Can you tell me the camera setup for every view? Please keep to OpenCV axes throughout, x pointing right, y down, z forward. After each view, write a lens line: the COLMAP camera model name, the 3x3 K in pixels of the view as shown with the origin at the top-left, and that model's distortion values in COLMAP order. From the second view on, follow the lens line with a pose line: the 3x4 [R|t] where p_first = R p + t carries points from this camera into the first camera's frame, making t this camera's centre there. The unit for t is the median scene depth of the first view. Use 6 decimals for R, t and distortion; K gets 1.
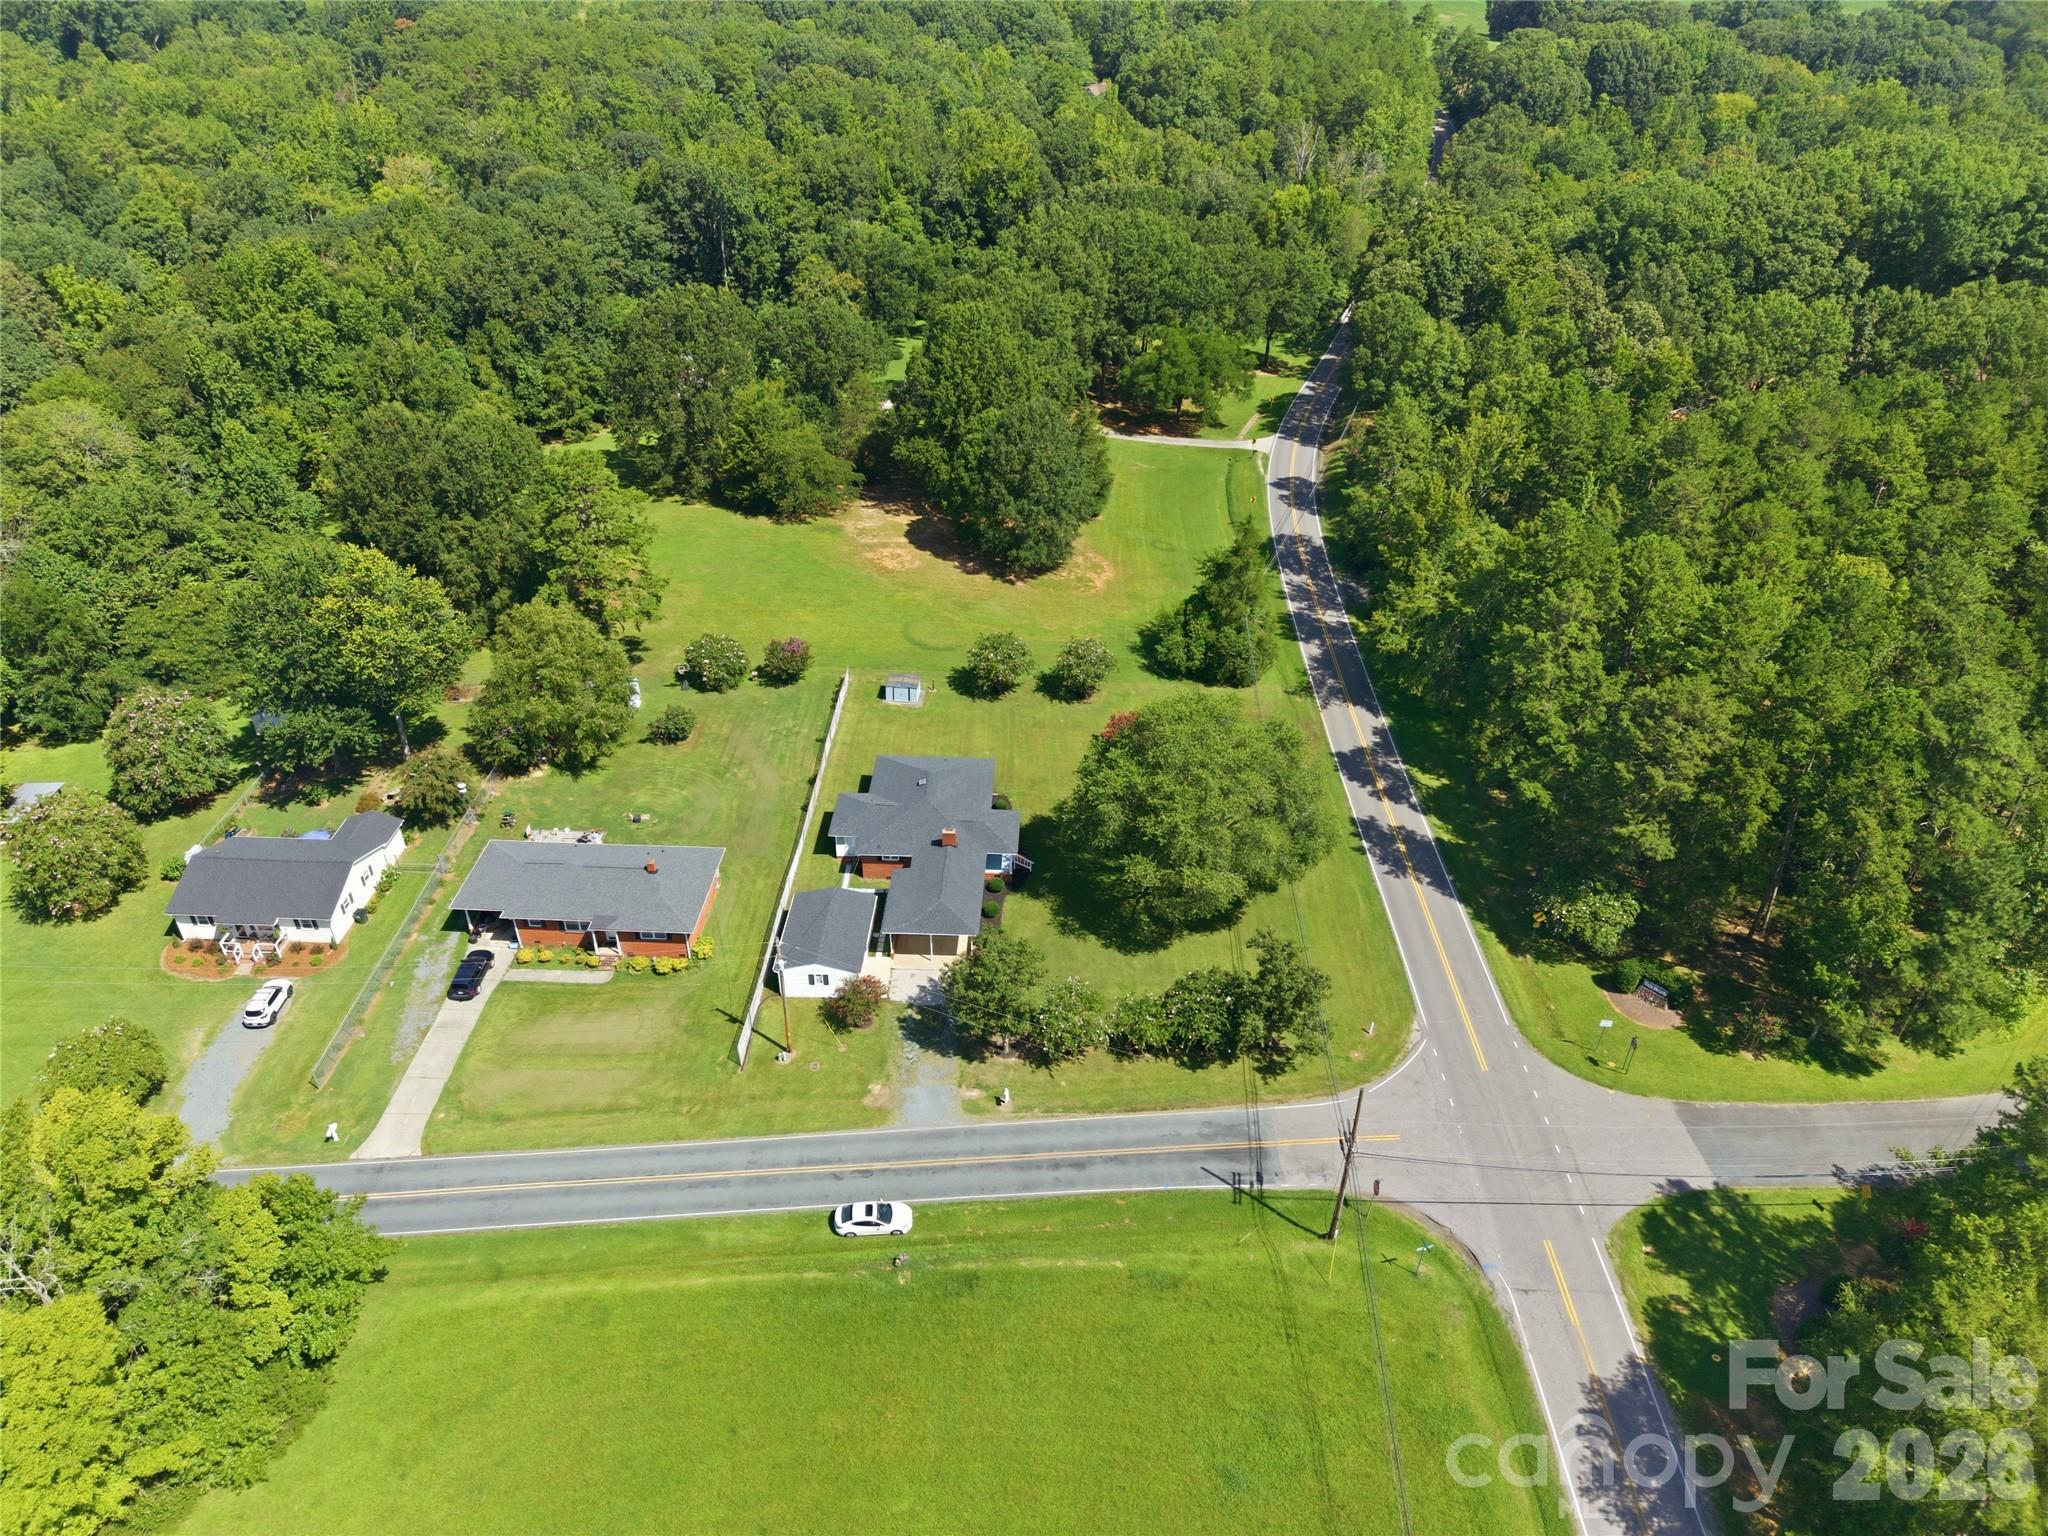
lens RADIAL K [[1373.2, 0, 1010.8], [0, 1373.2, 763.1], [0, 0, 1]] dist [0.010482, -0.011734]
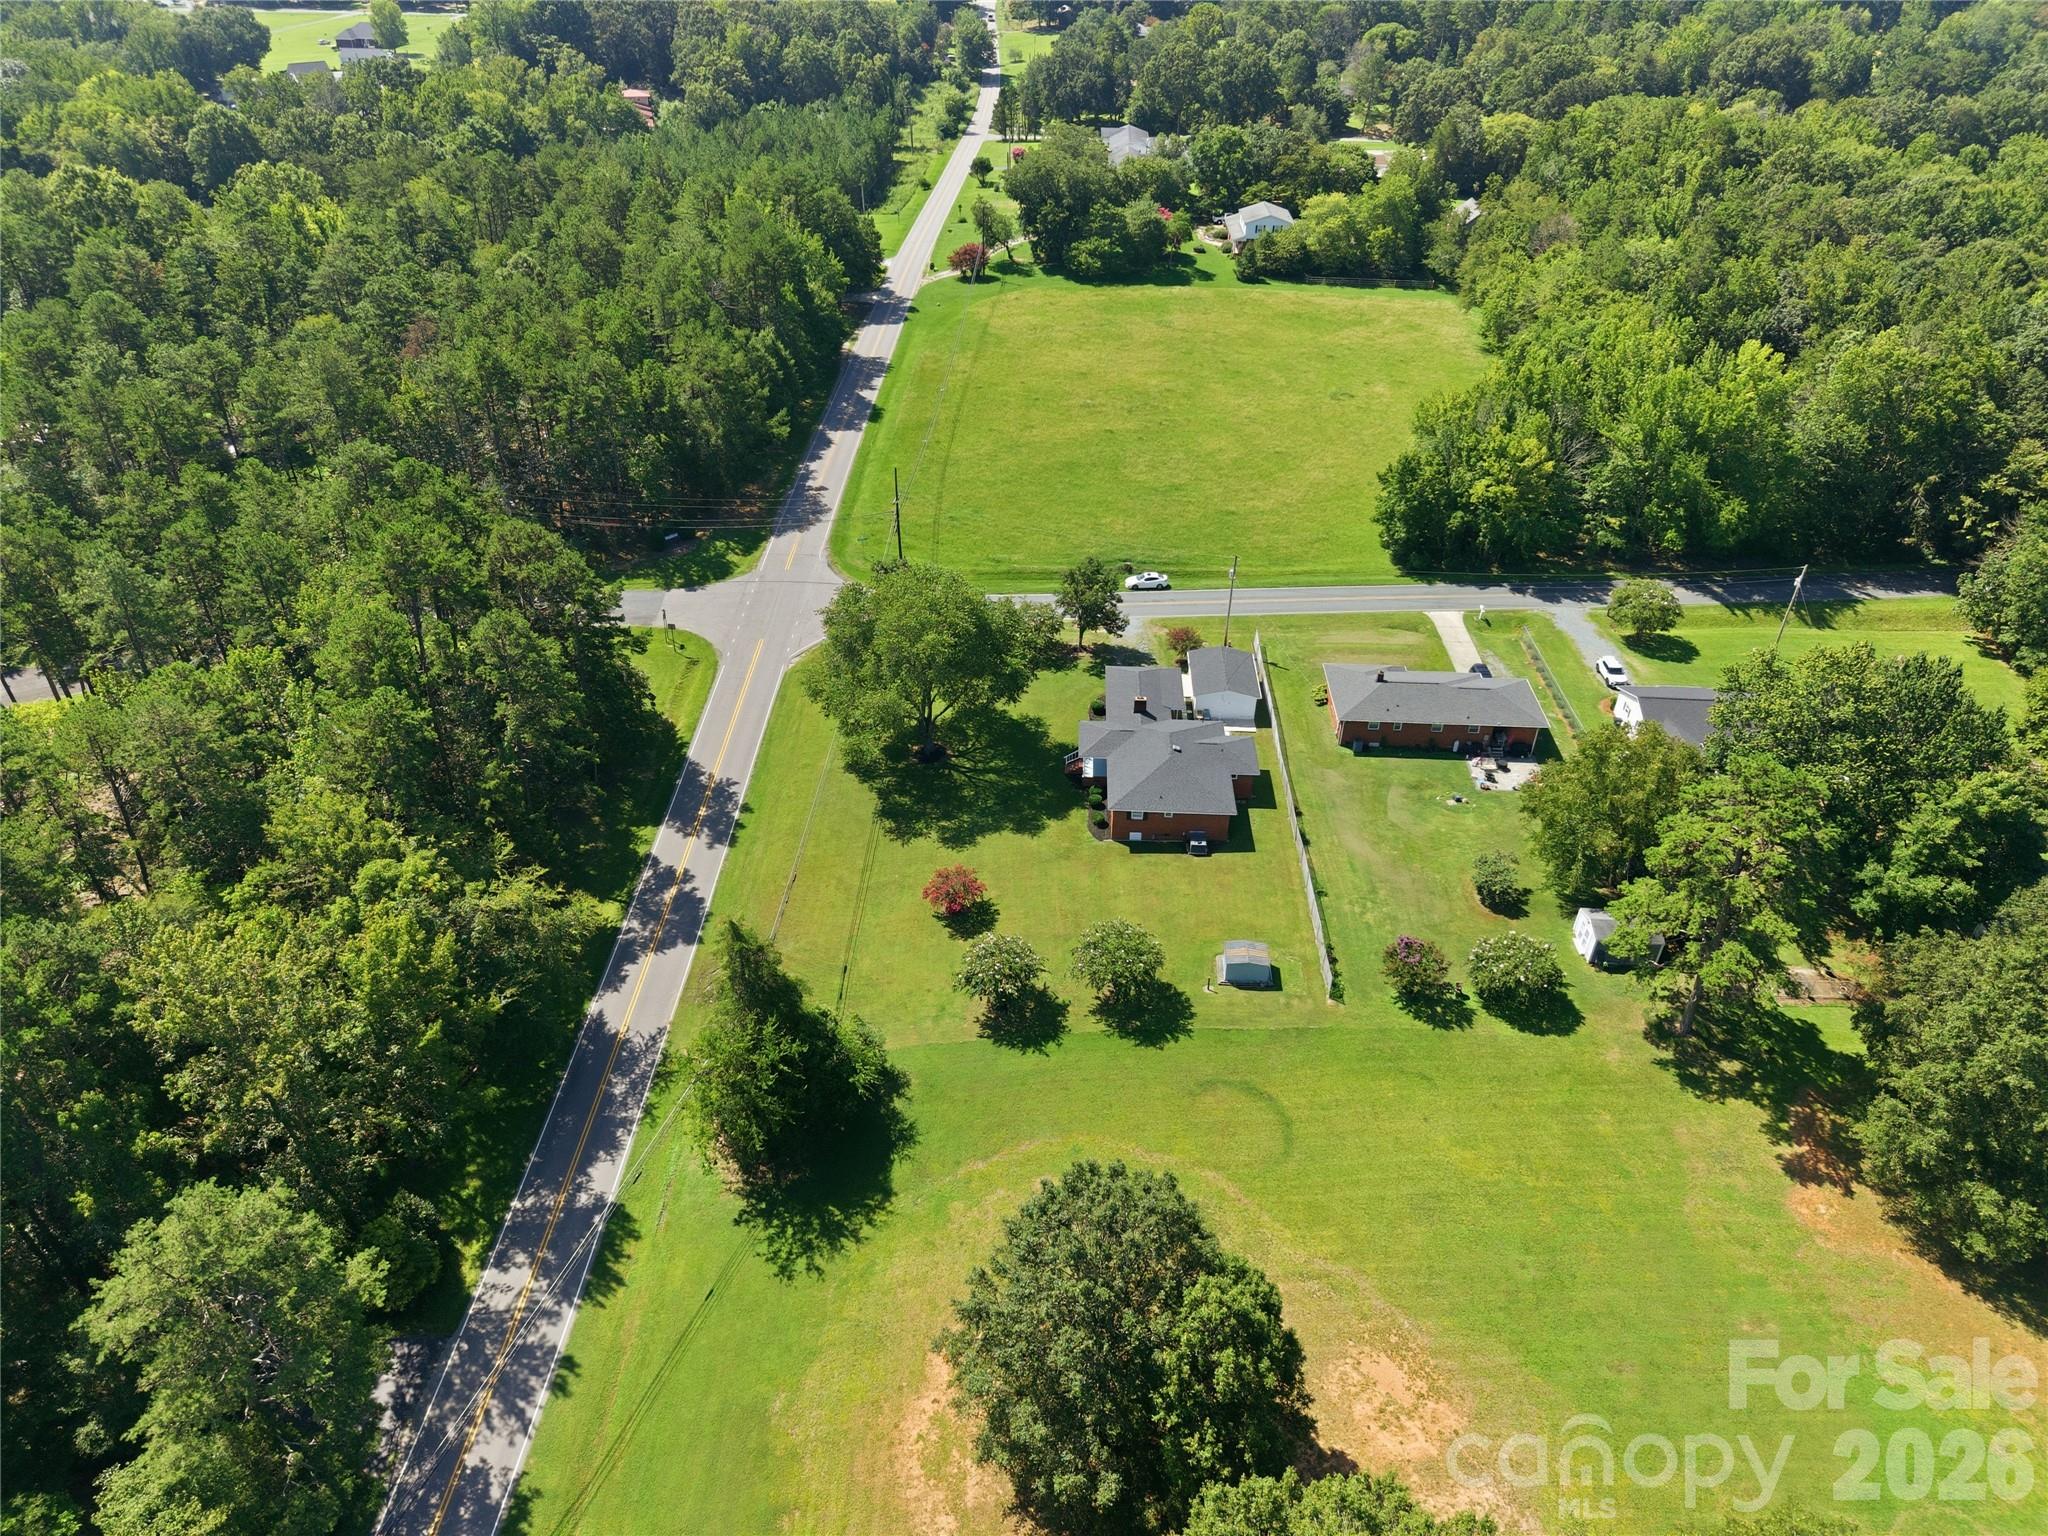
lens RADIAL K [[1373.2, 0, 1016.8], [0, 1373.2, 755.1], [0, 0, 1]] dist [0.010482, -0.011734]
pose [[-0.999904, -0.012016, -0.006922, 0.064151], [-0.010976, 0.380719, 0.924625, -0.963841], [-0.008475, 0.924613, -0.380815, 1.446536]]
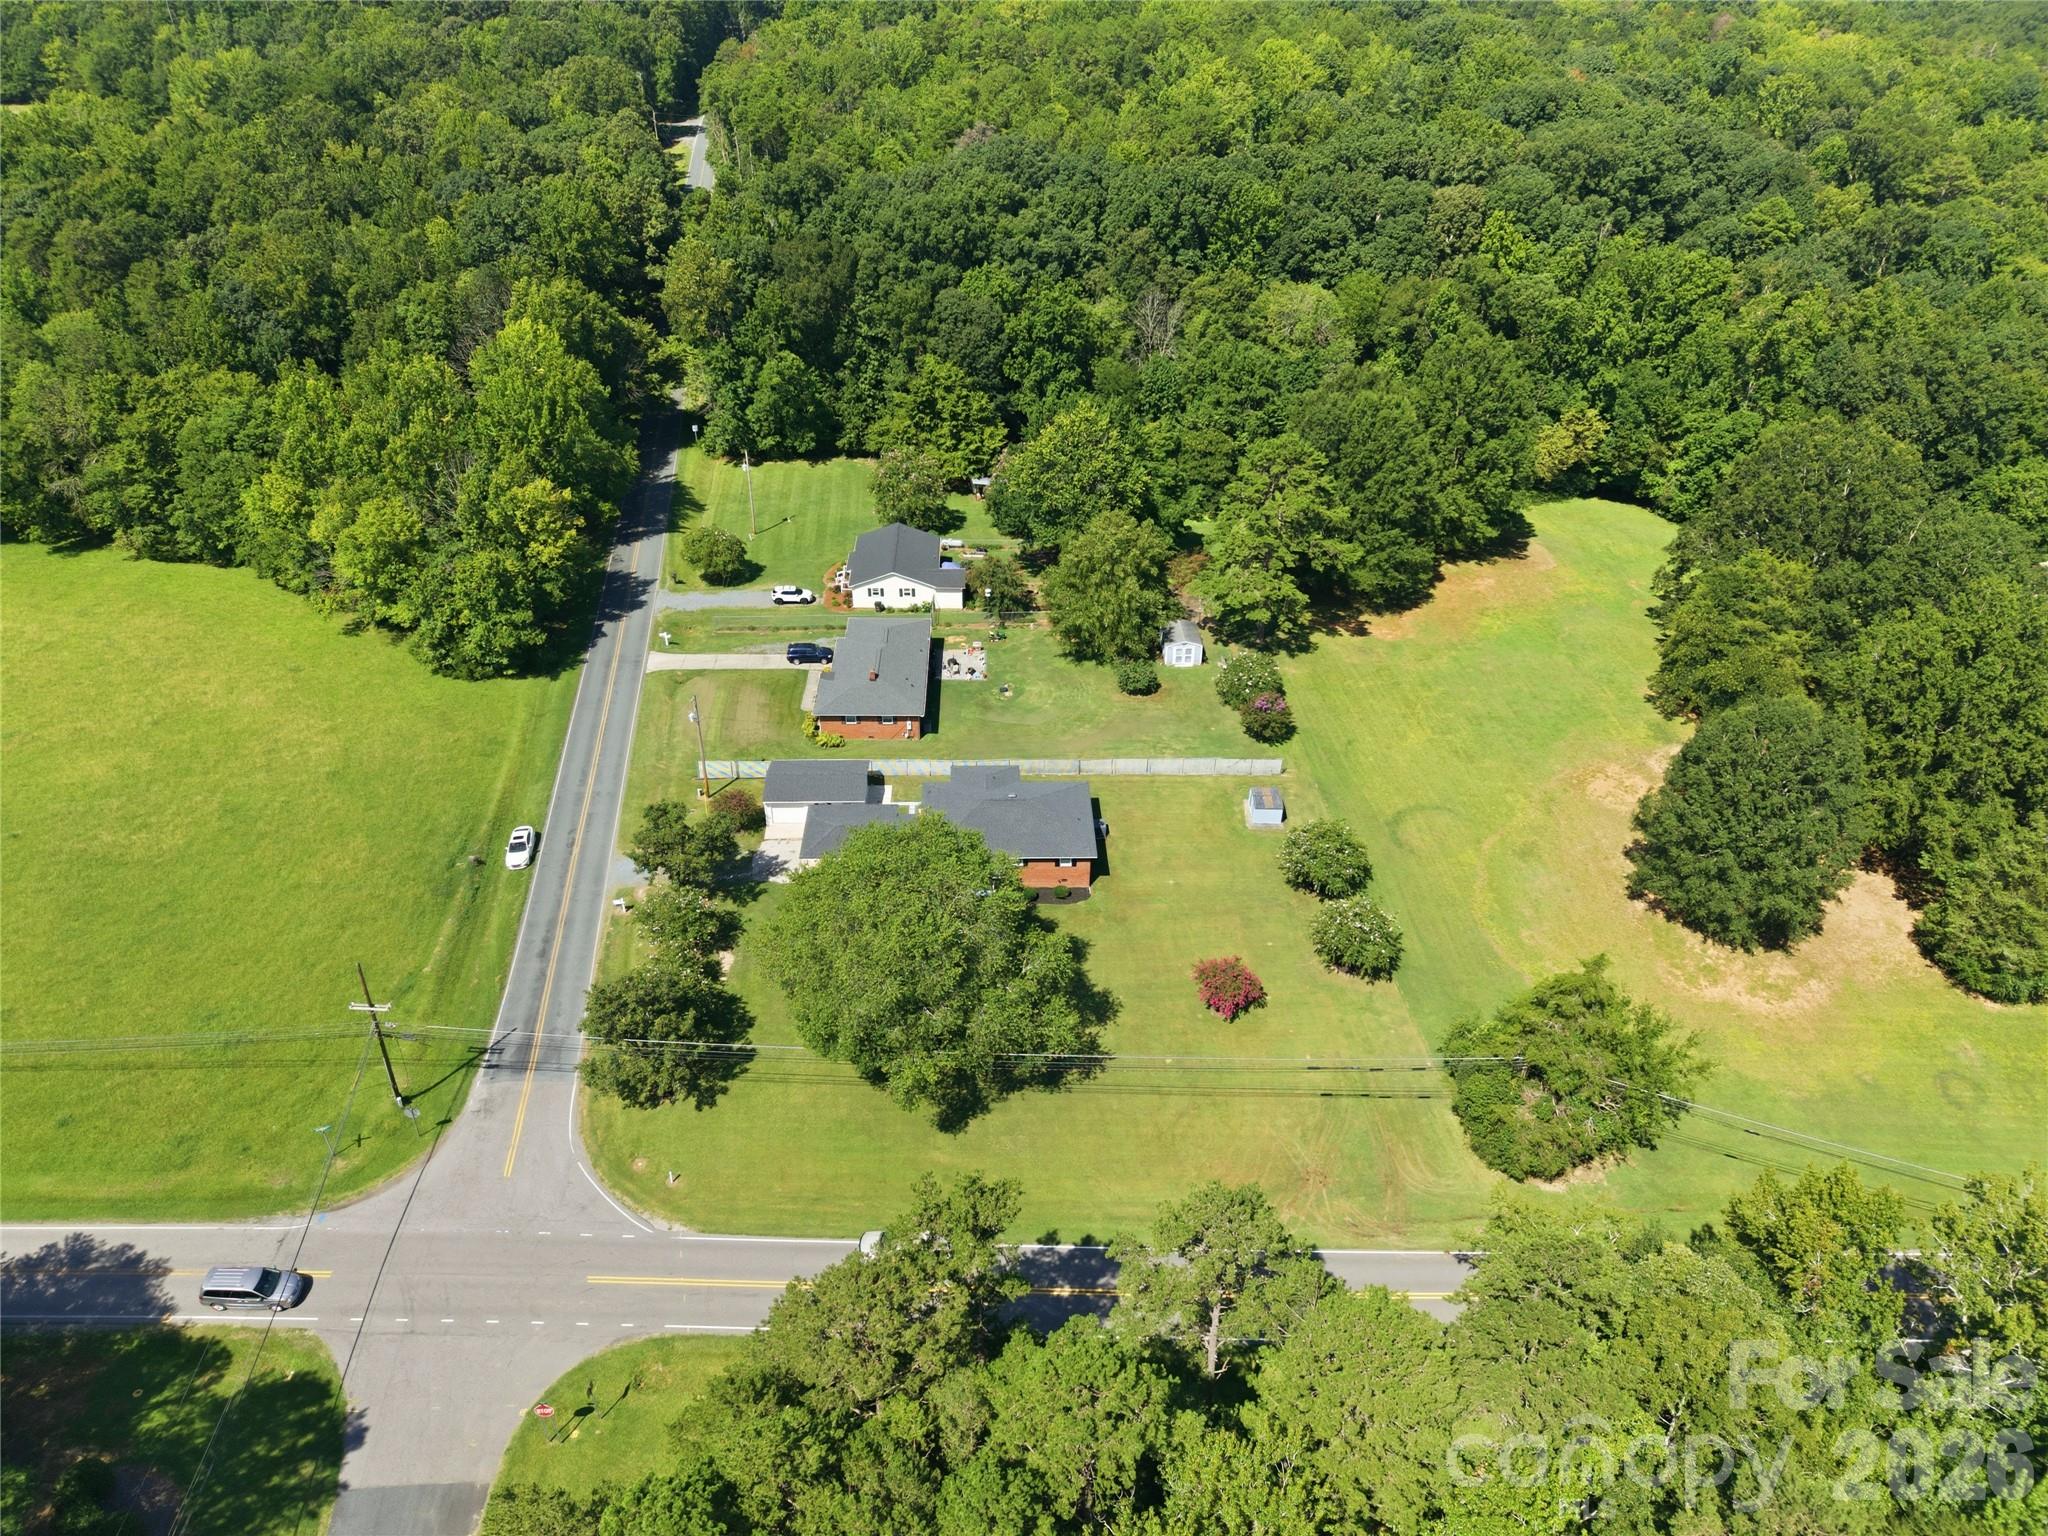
lens RADIAL K [[1373.2, 0, 1021.2], [0, 1373.2, 754.0], [0, 0, 1]] dist [0.010482, -0.011734]
pose [[0.070803, 0.550898, -0.831564, 0.761622], [-0.567164, 0.708016, 0.420759, -0.439132], [0.820556, 0.441842, 0.362579, 0.658634]]
